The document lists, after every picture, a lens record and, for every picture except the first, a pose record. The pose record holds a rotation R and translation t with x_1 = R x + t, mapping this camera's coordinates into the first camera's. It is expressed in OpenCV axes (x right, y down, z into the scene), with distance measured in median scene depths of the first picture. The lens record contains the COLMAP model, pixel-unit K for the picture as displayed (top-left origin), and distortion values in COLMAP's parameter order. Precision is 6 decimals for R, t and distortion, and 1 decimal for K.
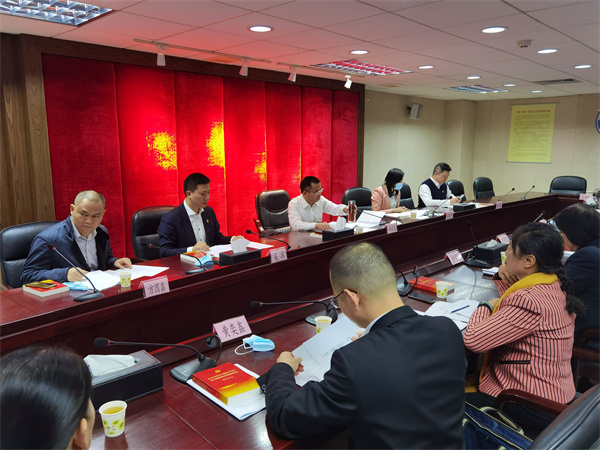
lens RADIAL K [[473.0, 0, 300.0], [0, 473.0, 225.0], [0, 0, 1]] dist [0.011351, 0.012331]
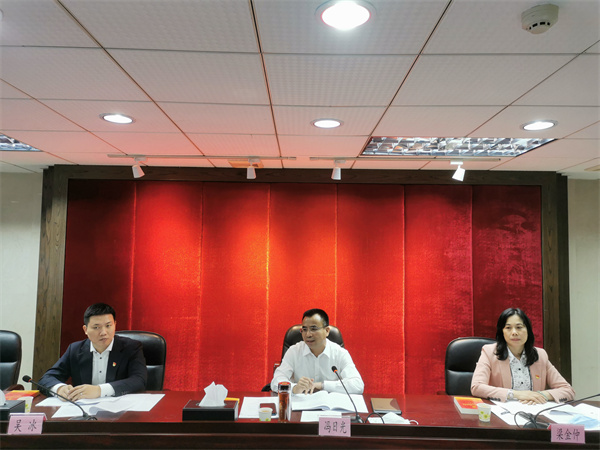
lens RADIAL K [[466.1, 0, 300.0], [0, 466.1, 225.0], [0, 0, 1]] dist [0.060639, 0.004025]
pose [[0.677859, -0.039453, -0.734132, 0.471990], [-0.144268, 0.972006, -0.185446, -0.090505], [0.720898, 0.231618, 0.653192, 0.497497]]
